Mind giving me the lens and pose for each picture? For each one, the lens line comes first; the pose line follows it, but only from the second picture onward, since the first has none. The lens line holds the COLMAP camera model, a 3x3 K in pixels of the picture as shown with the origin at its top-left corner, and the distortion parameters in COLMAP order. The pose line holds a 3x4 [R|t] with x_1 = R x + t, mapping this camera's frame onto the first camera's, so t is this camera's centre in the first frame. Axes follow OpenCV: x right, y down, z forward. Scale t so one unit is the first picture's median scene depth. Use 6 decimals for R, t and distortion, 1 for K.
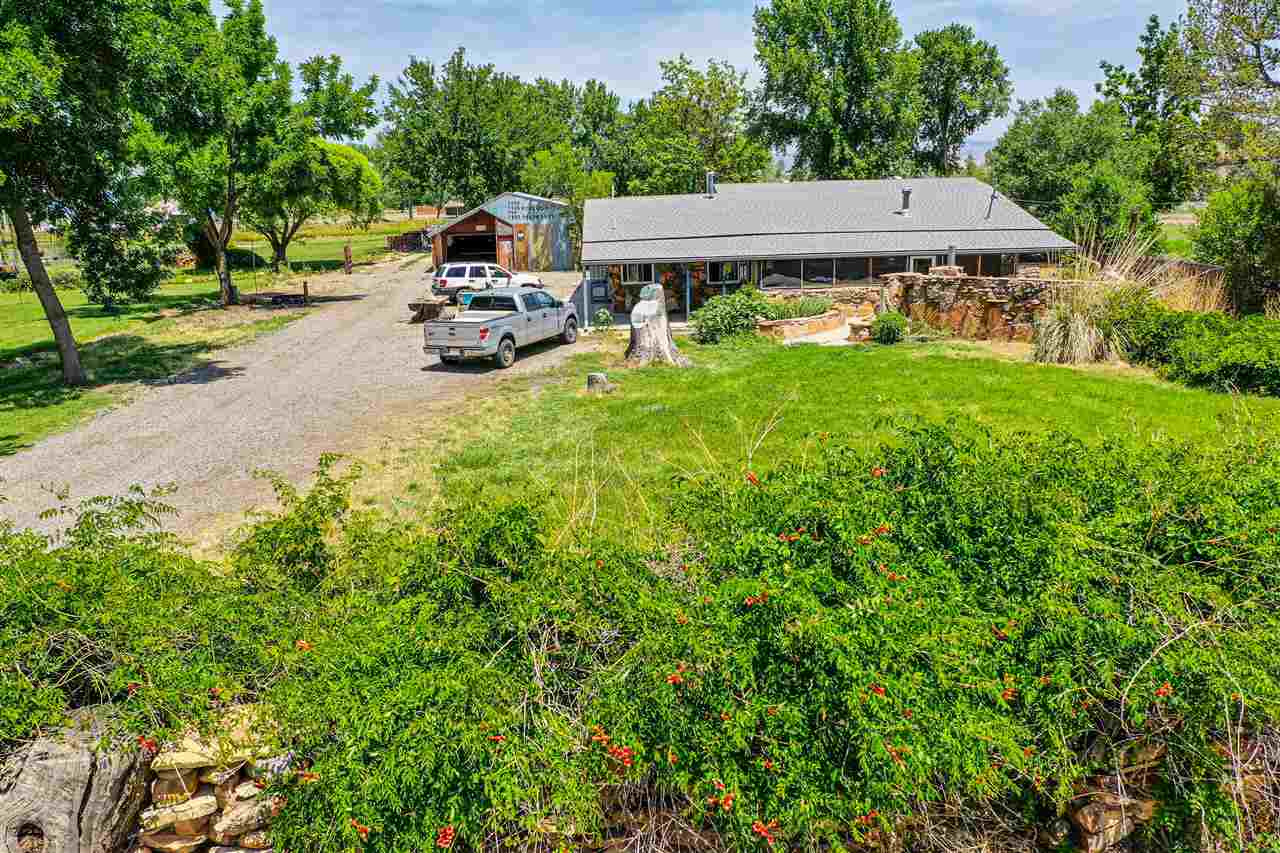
lens RADIAL K [[1004.5, 0, 640.6], [0, 1004.5, 428.9], [0, 0, 1]] dist [0.002597, 0.008684]
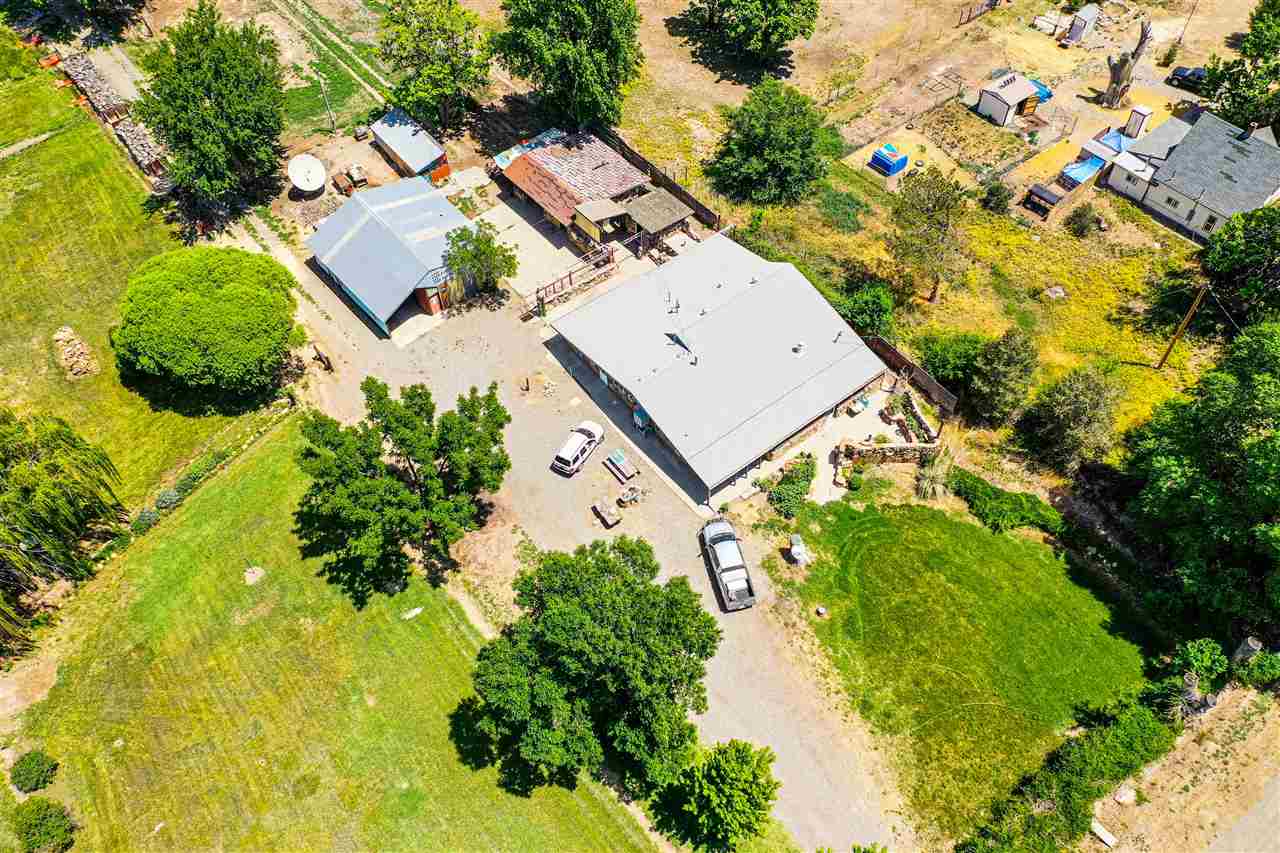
lens RADIAL K [[1004.5, 0, 630.3], [0, 1004.5, 424.8], [0, 0, 1]] dist [0.002597, 0.008684]
pose [[0.815289, -0.454403, 0.358918, -0.691216], [0.132204, 0.749533, 0.648631, -1.287376], [-0.563761, -0.481371, 0.671160, -0.154241]]
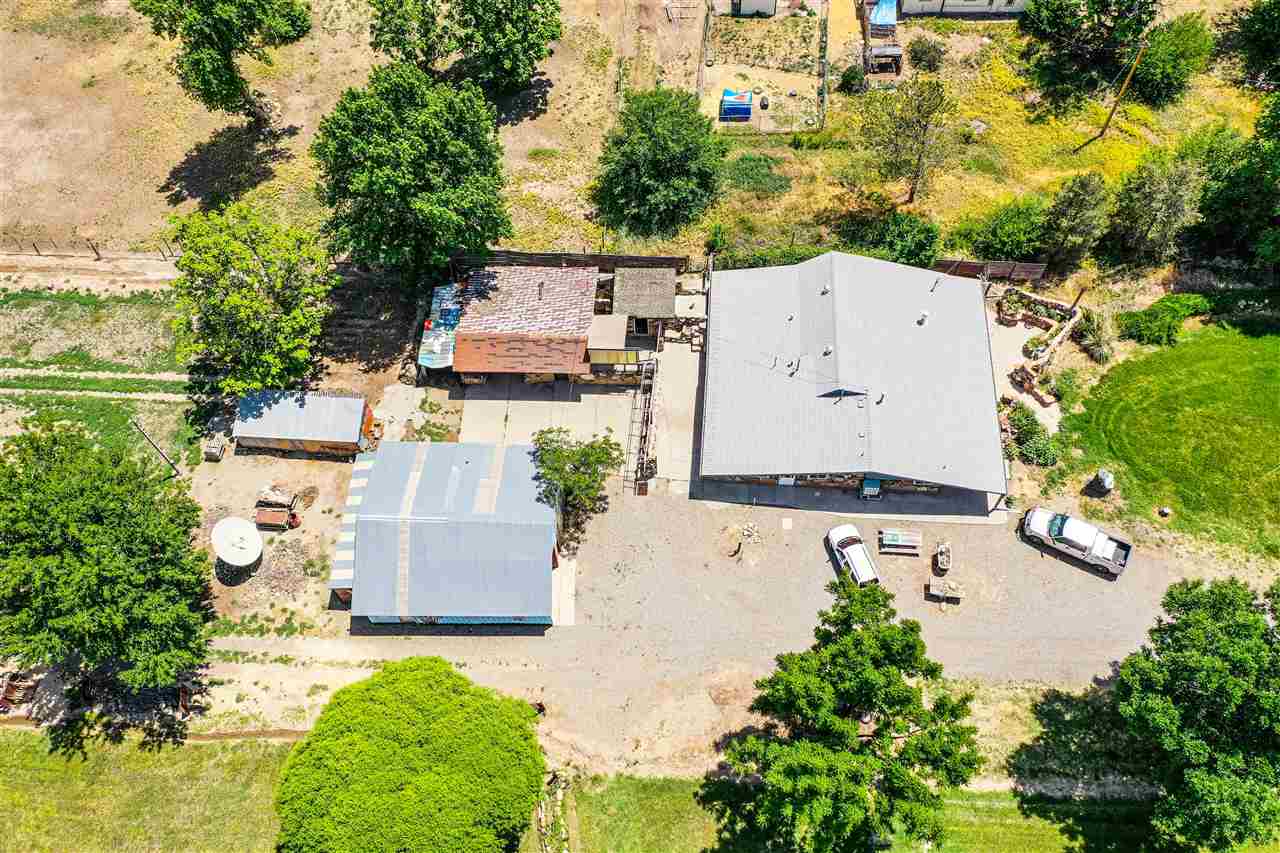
lens RADIAL K [[1004.5, 0, 641.6], [0, 1004.5, 429.2], [0, 0, 1]] dist [0.002597, 0.008684]
pose [[0.114860, -0.837254, 0.534615, -0.834930], [0.255672, 0.544962, 0.798529, -1.531432], [-0.959916, 0.044967, 0.276657, 0.919532]]
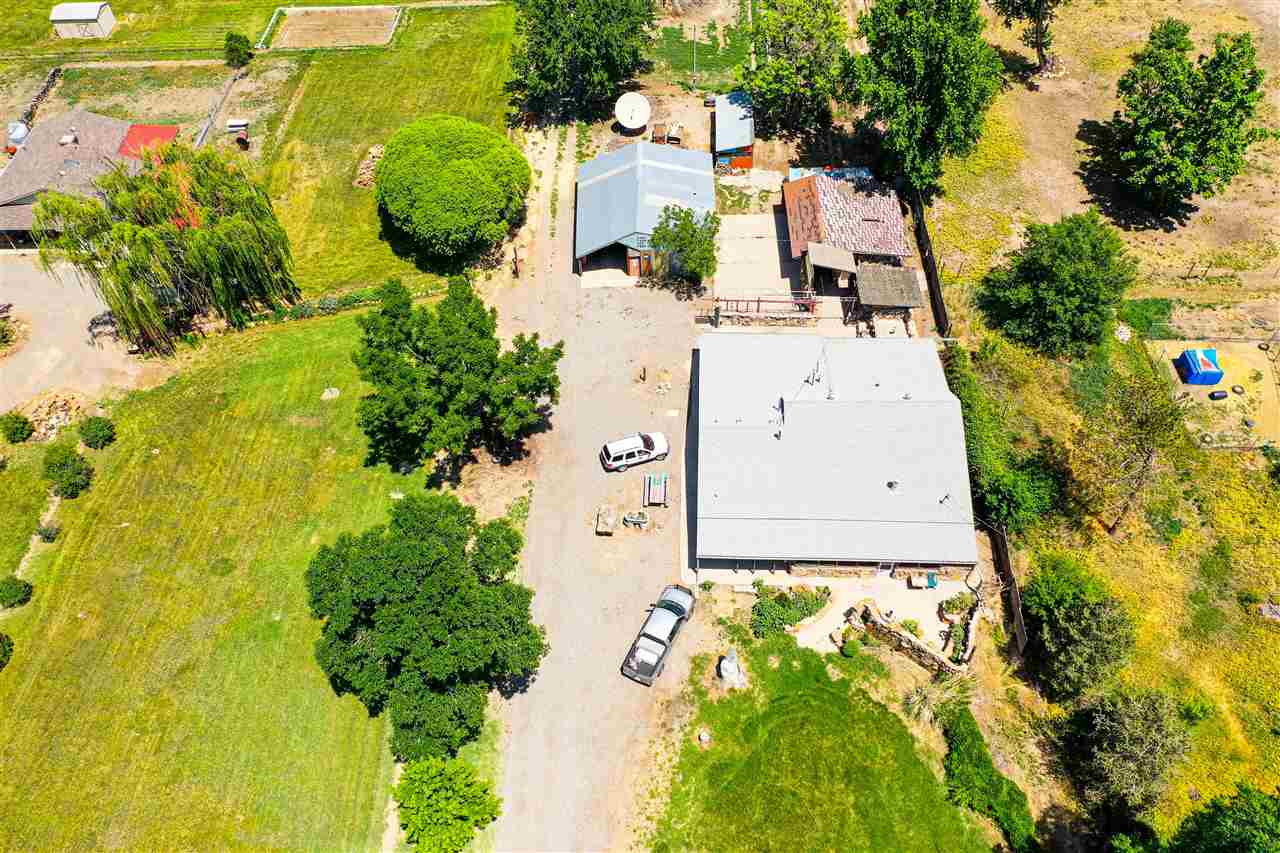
lens RADIAL K [[1004.5, 0, 639.8], [0, 1004.5, 420.8], [0, 0, 1]] dist [0.002597, 0.008684]
pose [[0.996743, 0.063676, -0.049481, -0.071818], [-0.020727, 0.795280, 0.605888, -1.194684], [0.077932, -0.602889, 0.794010, -0.249405]]
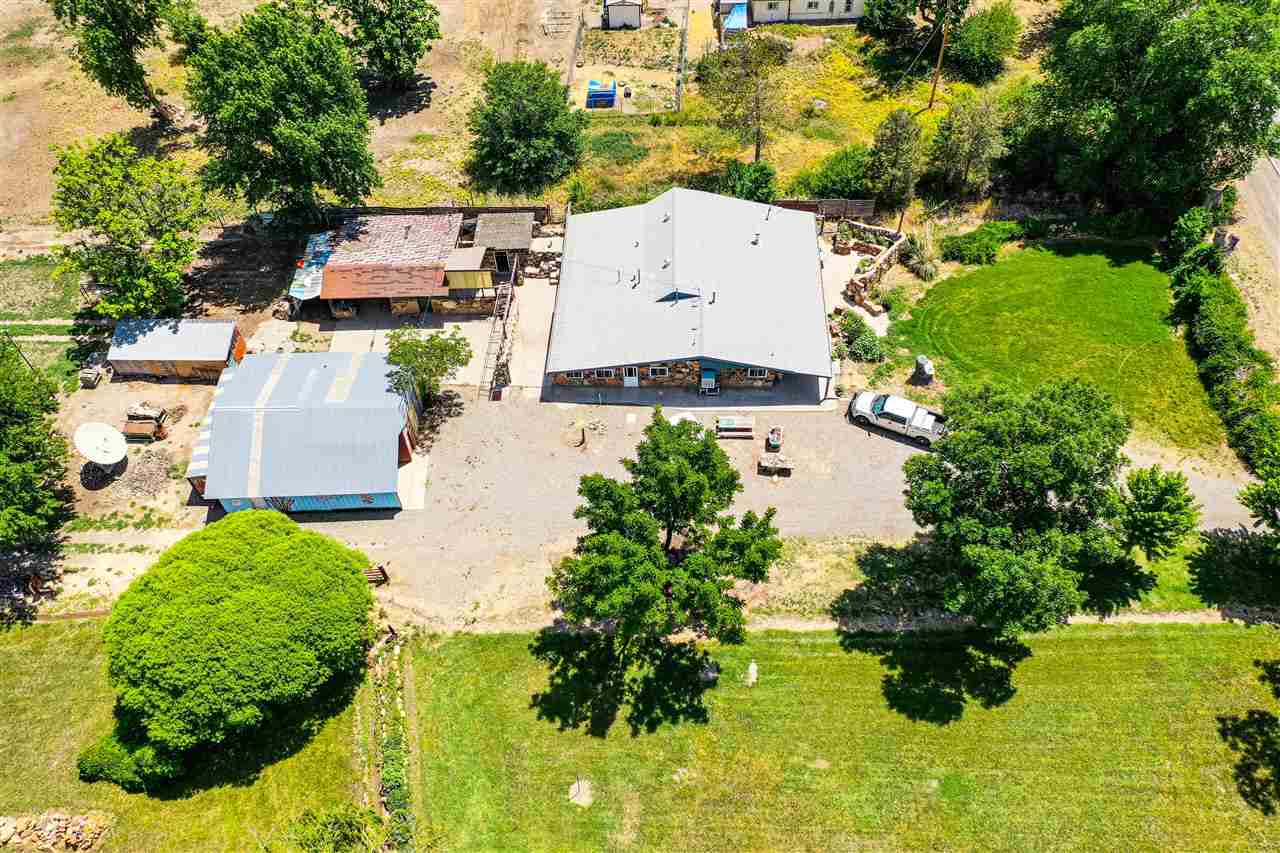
lens RADIAL K [[1004.5, 0, 639.2], [0, 1004.5, 426.8], [0, 0, 1]] dist [0.002597, 0.008684]
pose [[0.078129, -0.752839, 0.653551, -1.182391], [0.261415, 0.648087, 0.715294, -1.315393], [-0.962059, 0.114963, 0.247438, 0.722901]]
